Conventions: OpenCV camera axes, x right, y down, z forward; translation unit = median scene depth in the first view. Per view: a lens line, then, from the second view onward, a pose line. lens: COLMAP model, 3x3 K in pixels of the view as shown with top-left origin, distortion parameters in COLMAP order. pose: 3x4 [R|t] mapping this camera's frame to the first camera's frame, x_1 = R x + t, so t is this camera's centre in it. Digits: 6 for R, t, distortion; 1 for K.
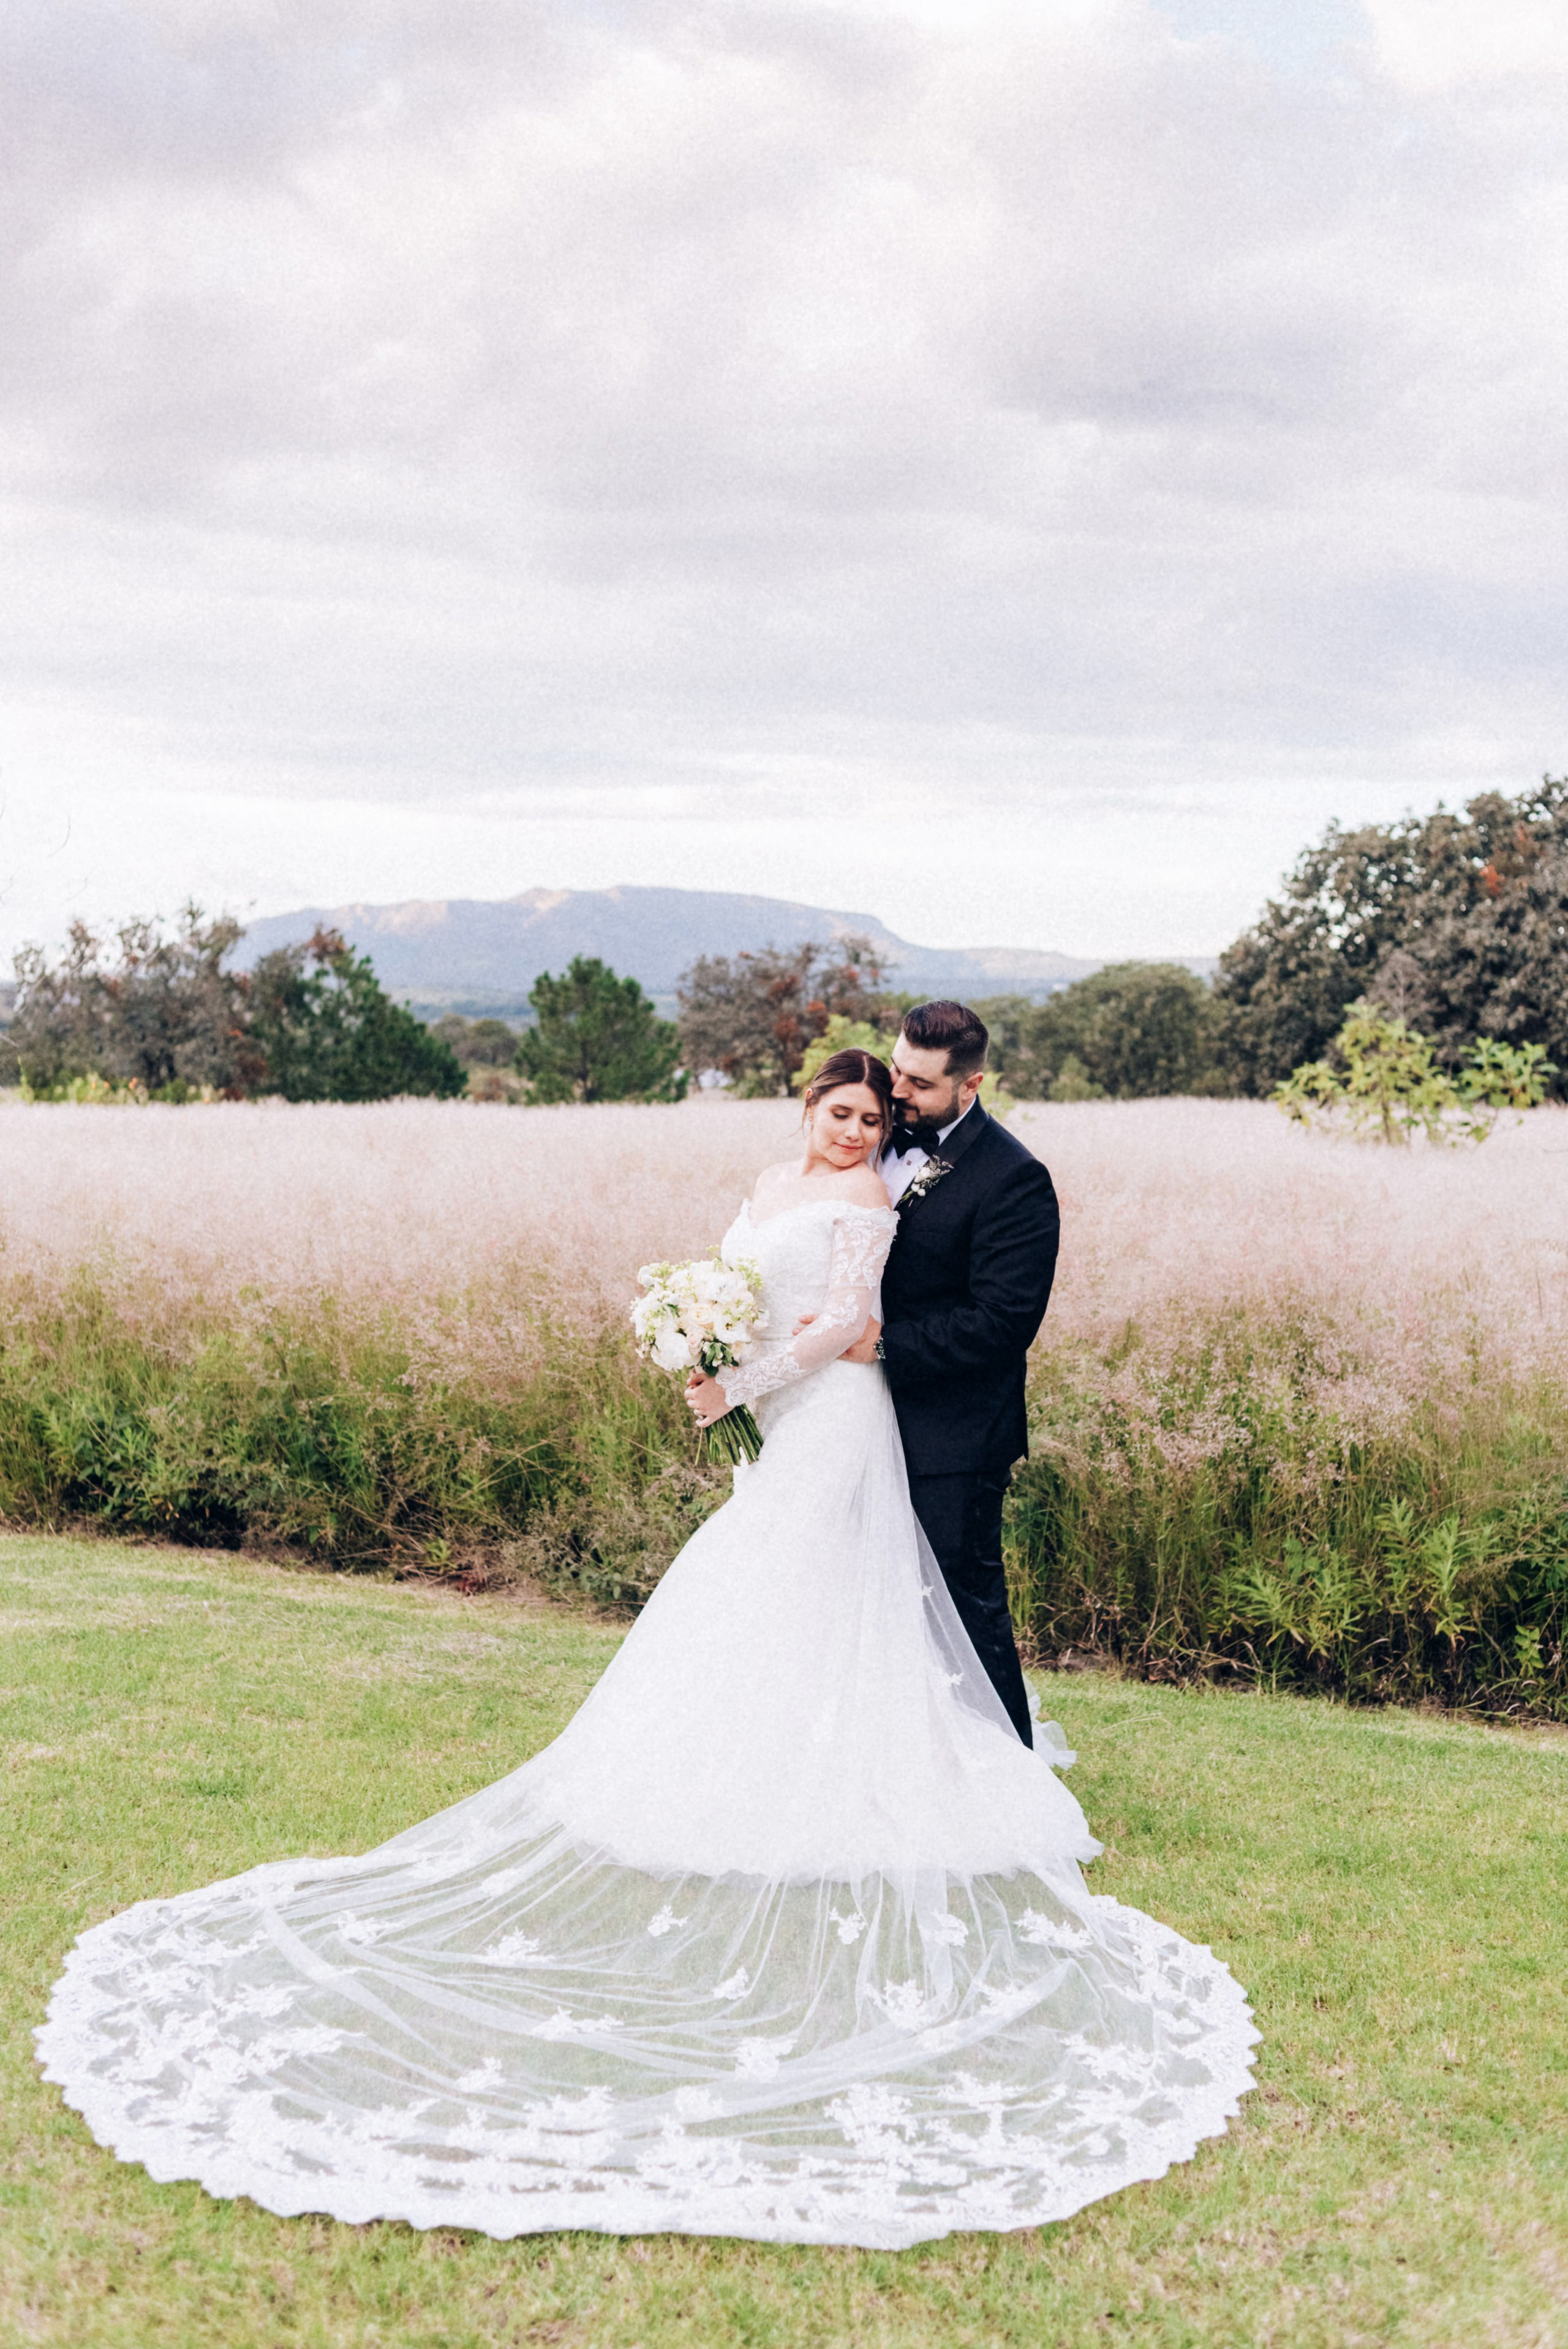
lens RADIAL K [[2328.8, 0, 784.0], [0, 2328.8, 1174.5], [0, 0, 1]] dist [0.029185, 0.010077]
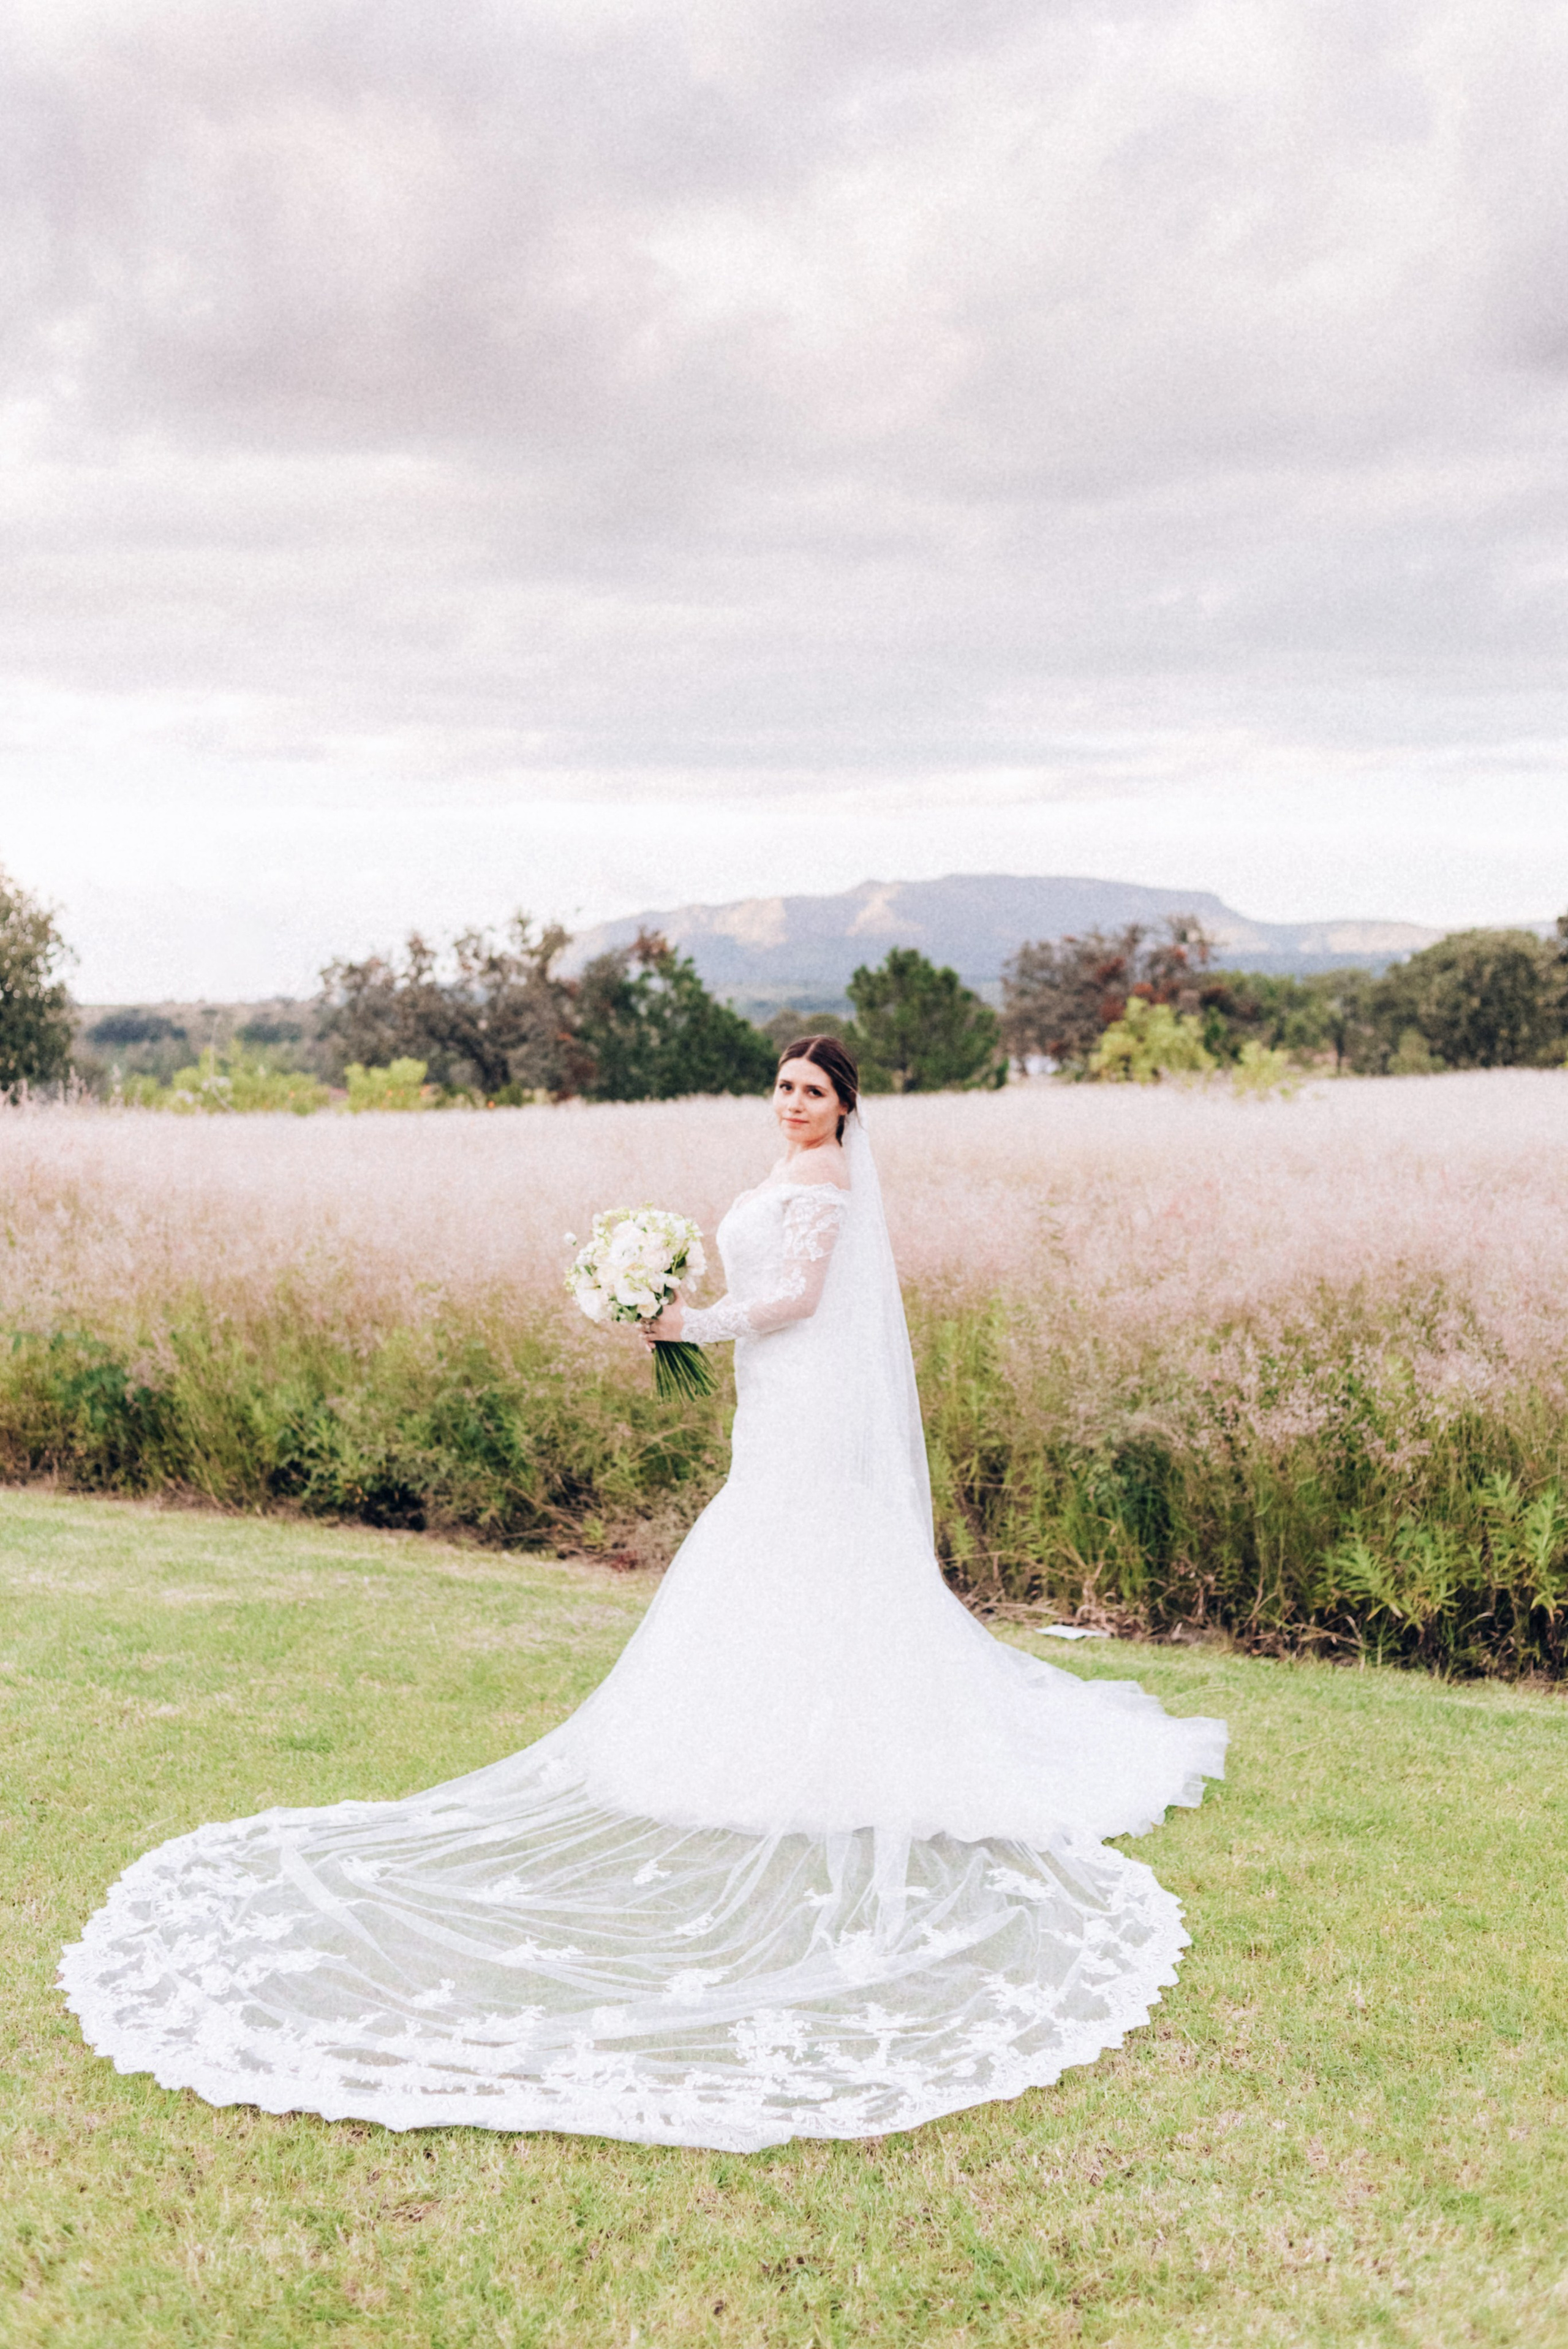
lens RADIAL K [[2333.7, 0, 784.0], [0, 2333.7, 1174.5], [0, 0, 1]] dist [0.049581, -0.020481]
pose [[0.988657, -0.026591, -0.147820, 0.109620], [0.027281, 0.999624, 0.002644, -0.000098], [0.147695, -0.006647, 0.989011, -0.036597]]
